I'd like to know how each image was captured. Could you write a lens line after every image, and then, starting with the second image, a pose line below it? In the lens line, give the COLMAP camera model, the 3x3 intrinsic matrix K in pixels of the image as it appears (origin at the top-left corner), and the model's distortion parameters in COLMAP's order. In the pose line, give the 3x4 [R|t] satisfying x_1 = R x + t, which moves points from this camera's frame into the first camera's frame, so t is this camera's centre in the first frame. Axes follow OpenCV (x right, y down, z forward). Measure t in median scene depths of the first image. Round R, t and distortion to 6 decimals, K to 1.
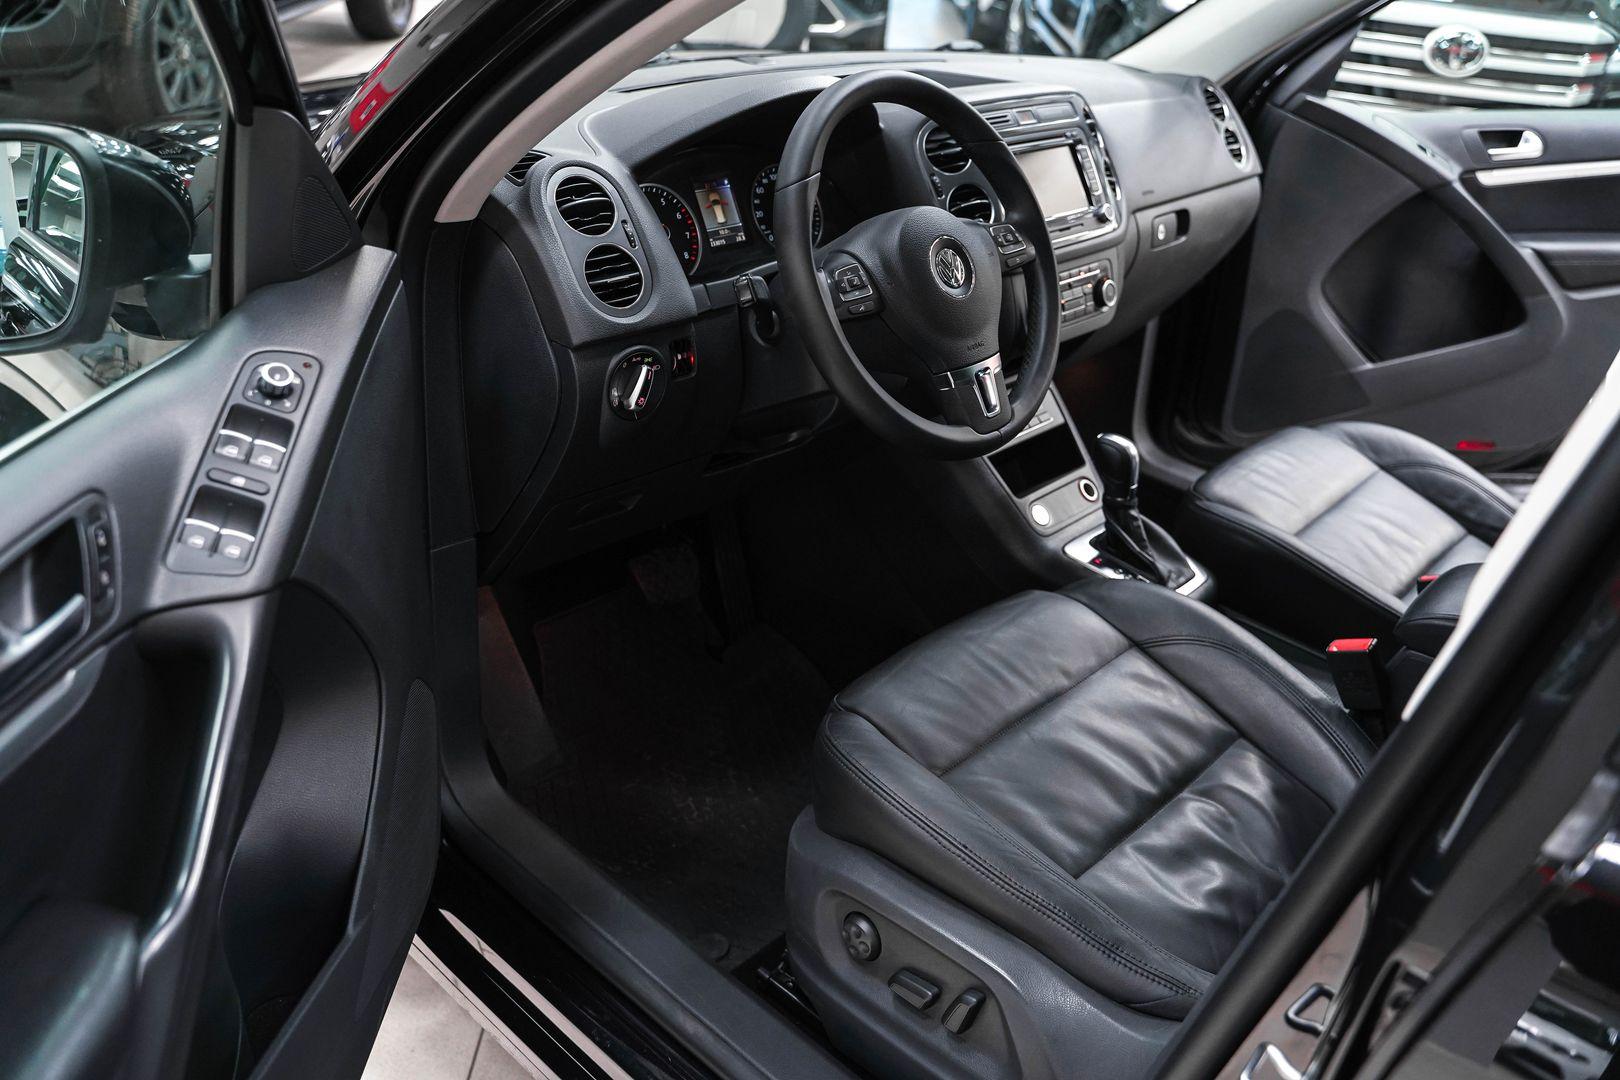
lens RADIAL K [[1323.7, 0, 815.9], [0, 1323.7, 538.3], [0, 0, 1]] dist [-0.107961, 0.080261]
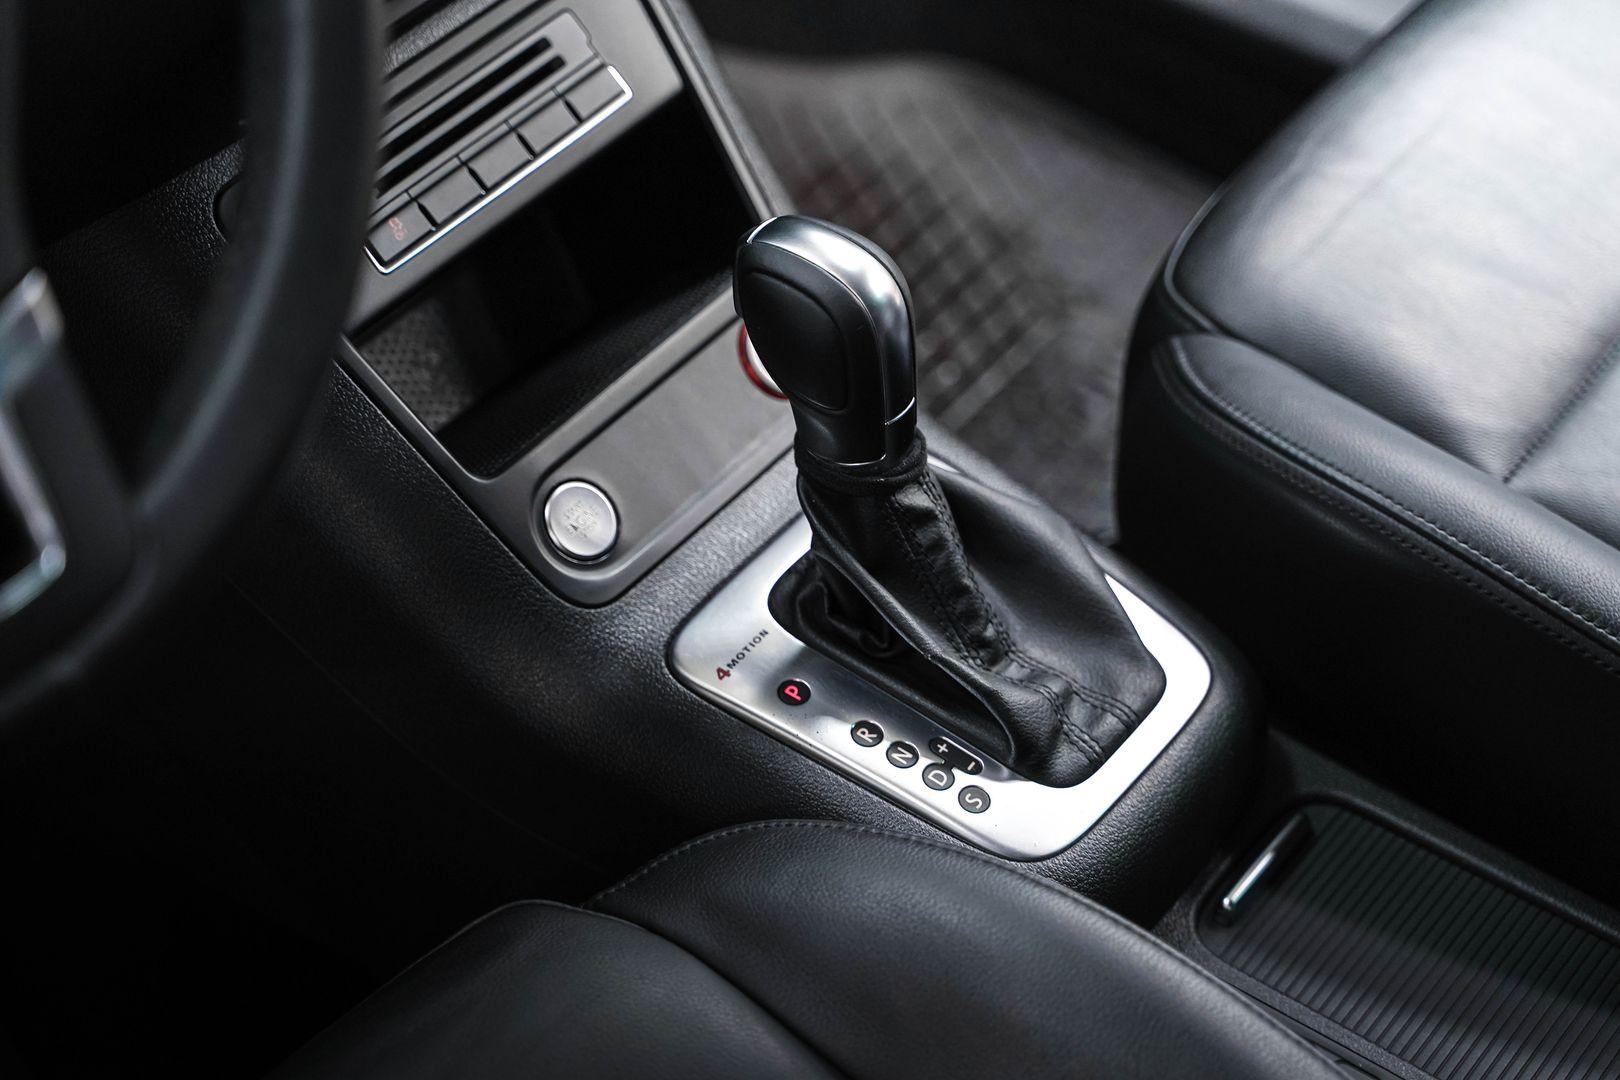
lens RADIAL K [[3196.2, 0, 809.2], [0, 3196.2, 543.9], [0, 0, 1]] dist [0.214259, 0.000000]
pose [[0.992051, -0.114967, 0.051171, 0.183146], [0.098381, 0.962113, 0.254283, -0.175259], [-0.078466, -0.247228, 0.965775, 0.364007]]
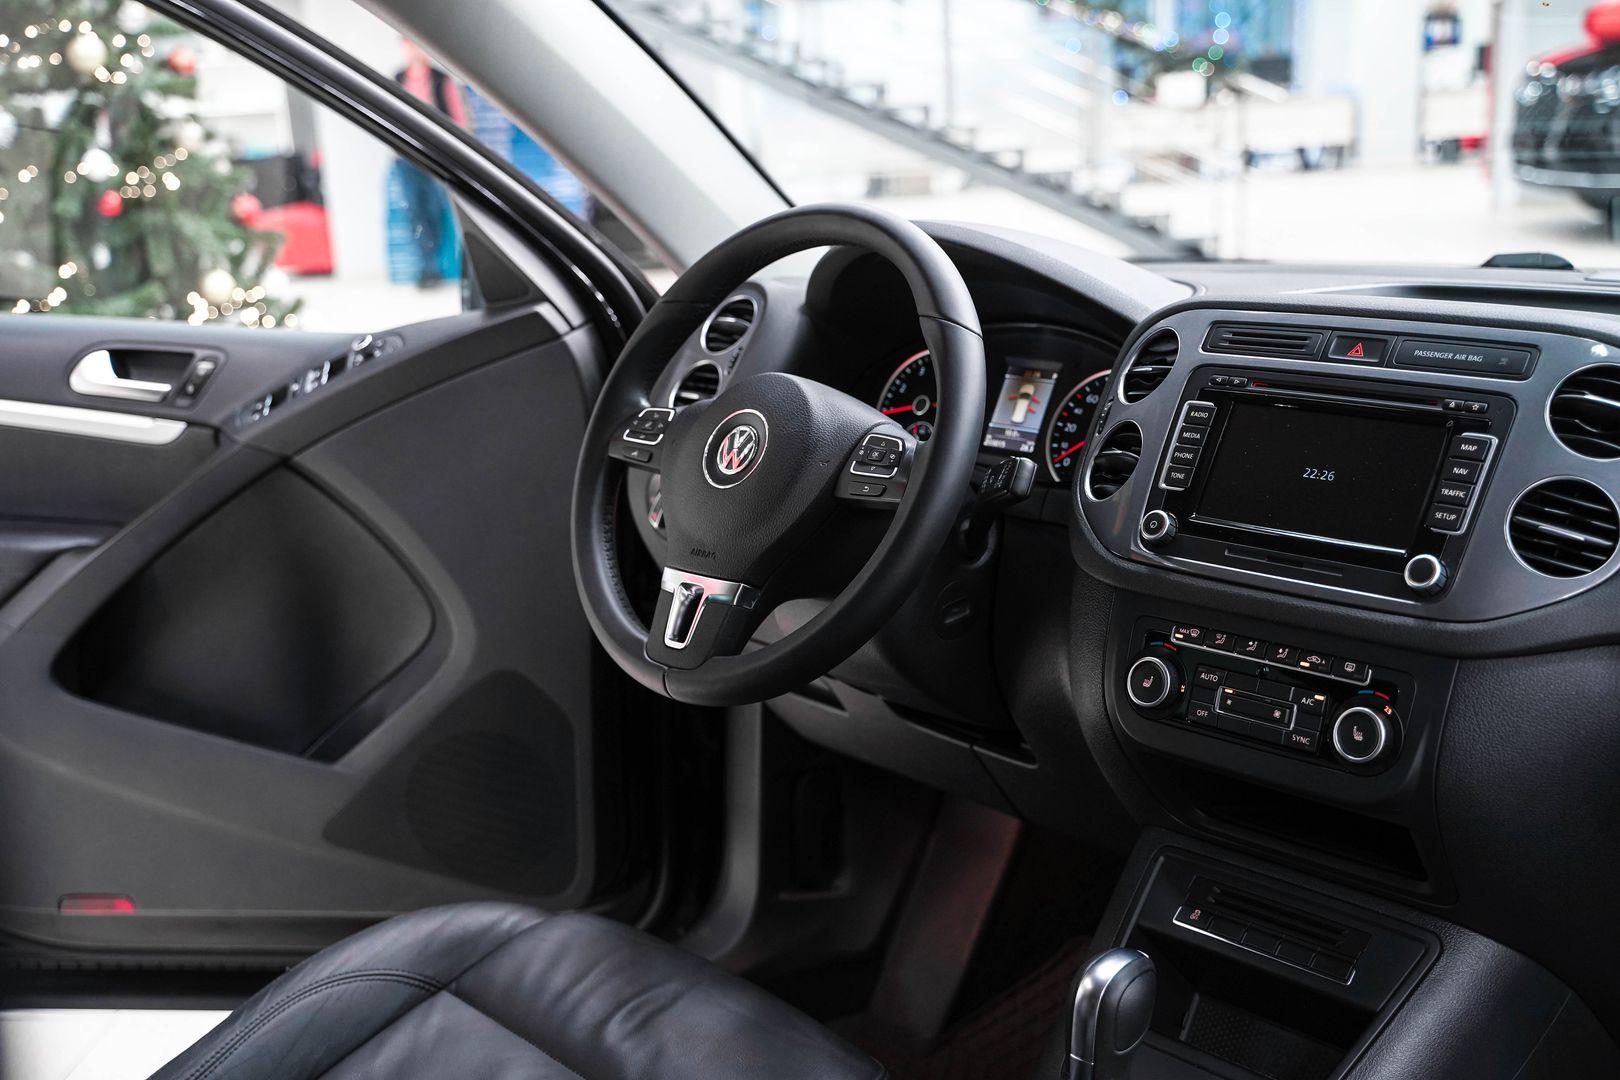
lens RADIAL K [[1835.2, 0, 800.0], [0, 1835.2, 534.4], [0, 0, 1]] dist [0.002669, 0.000000]
pose [[-0.075470, 0.167804, -0.982927, 0.865537], [-0.441029, 0.878464, 0.183833, -0.282719], [0.894314, 0.447373, 0.007708, 0.797674]]
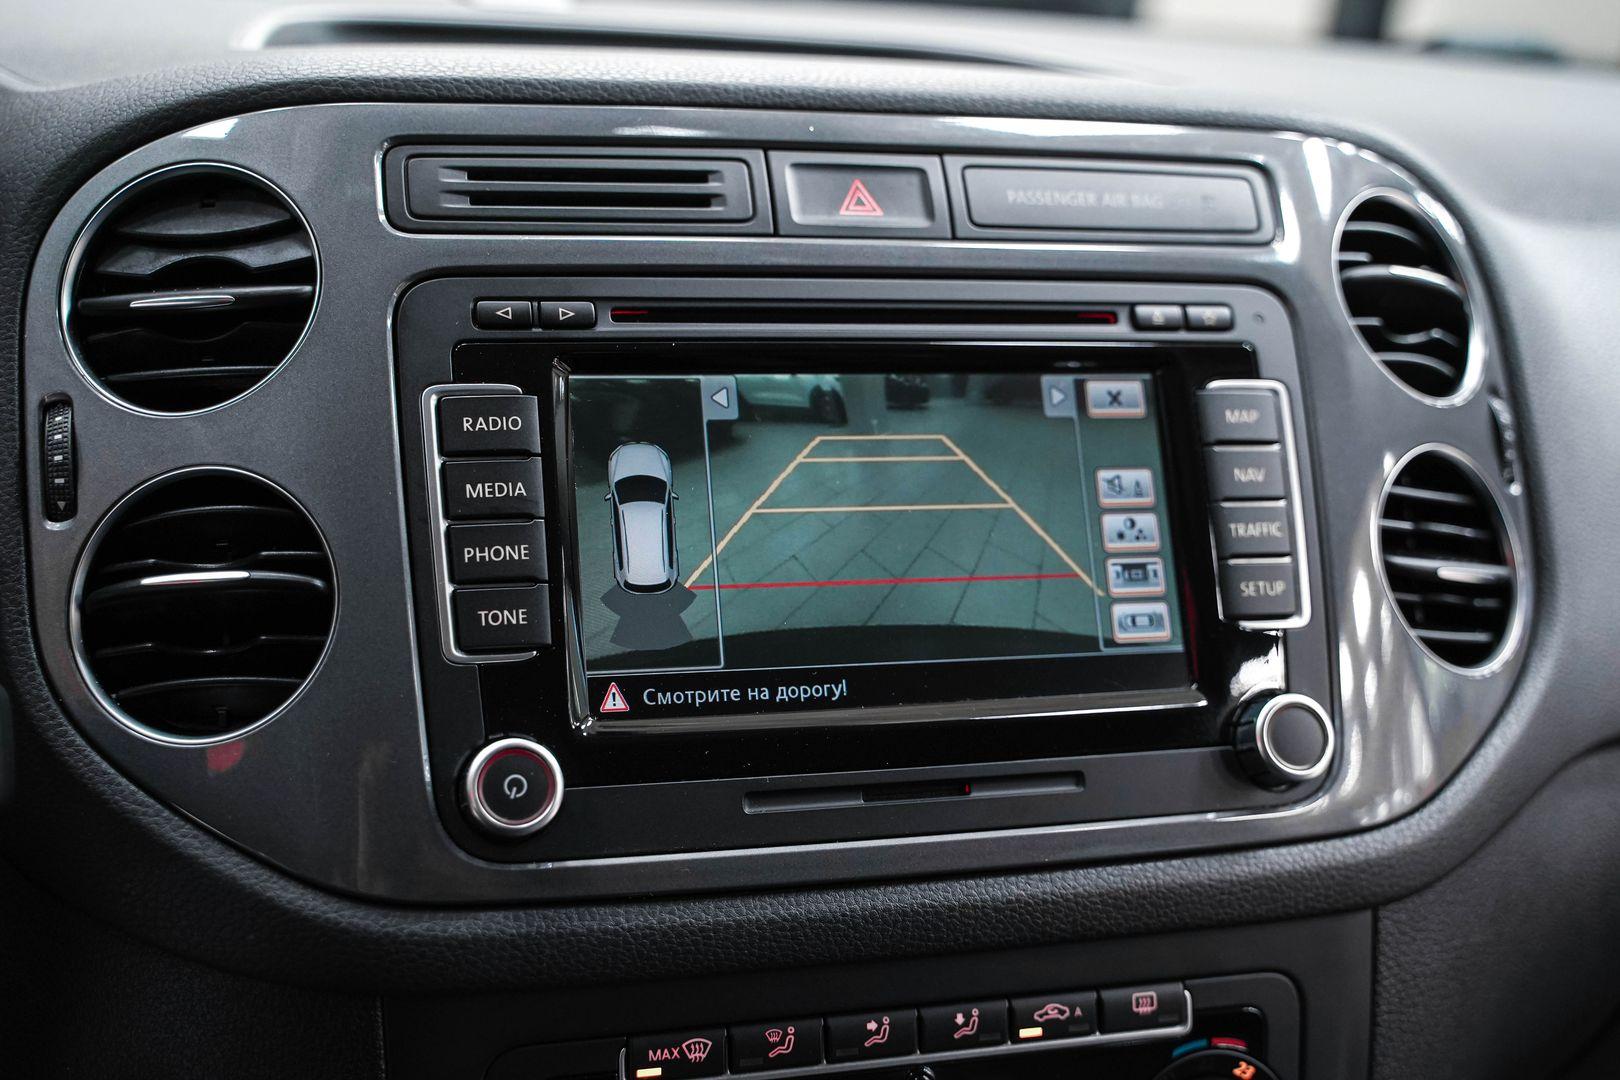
lens RADIAL K [[1917.7, 0, 808.0], [0, 1917.7, 545.3], [0, 0, 1]] dist [0.026933, 0.000000]
pose [[0.850081, 0.176991, -0.496021, 0.296954], [-0.257885, 0.961088, -0.099026, -0.230189], [0.459193, 0.212097, 0.862645, 0.723910]]
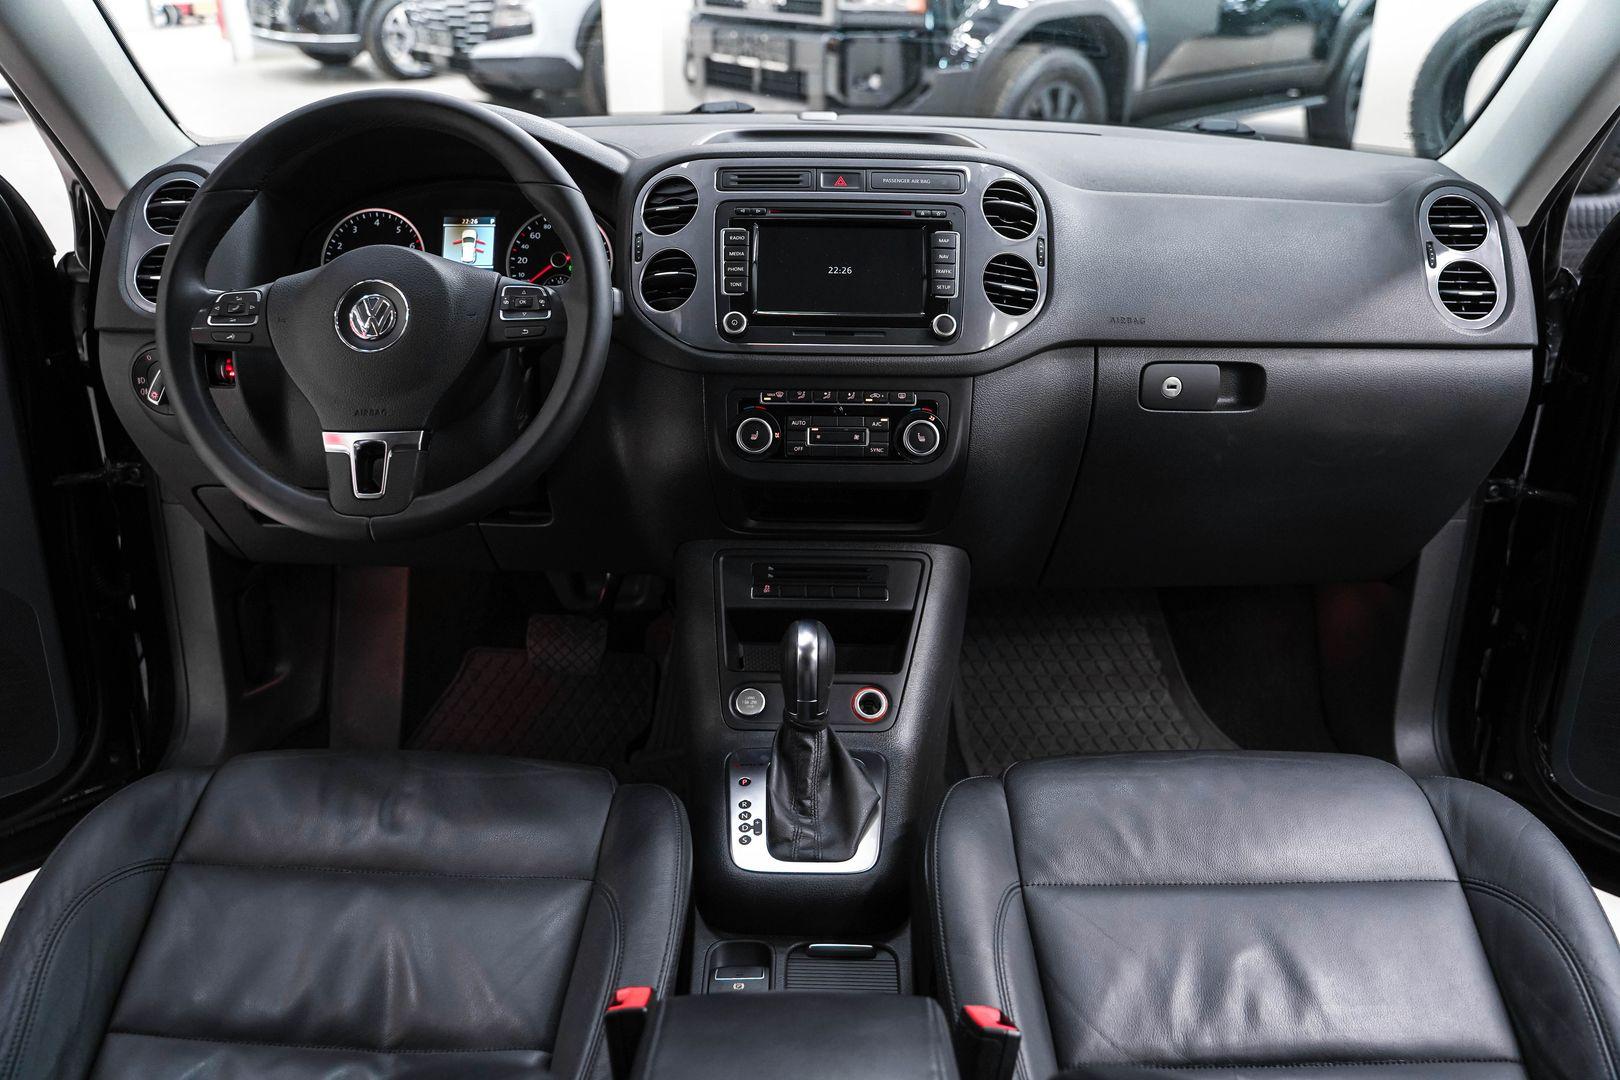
lens RADIAL K [[1323.7, 0, 813.4], [0, 1323.7, 544.9], [0, 0, 1]] dist [-0.107961, 0.080261]
pose [[0.665056, 0.254578, -0.702062, 0.702827], [-0.315379, 0.947900, 0.044968, -0.147388], [0.676932, 0.191510, 0.710695, 0.474774]]
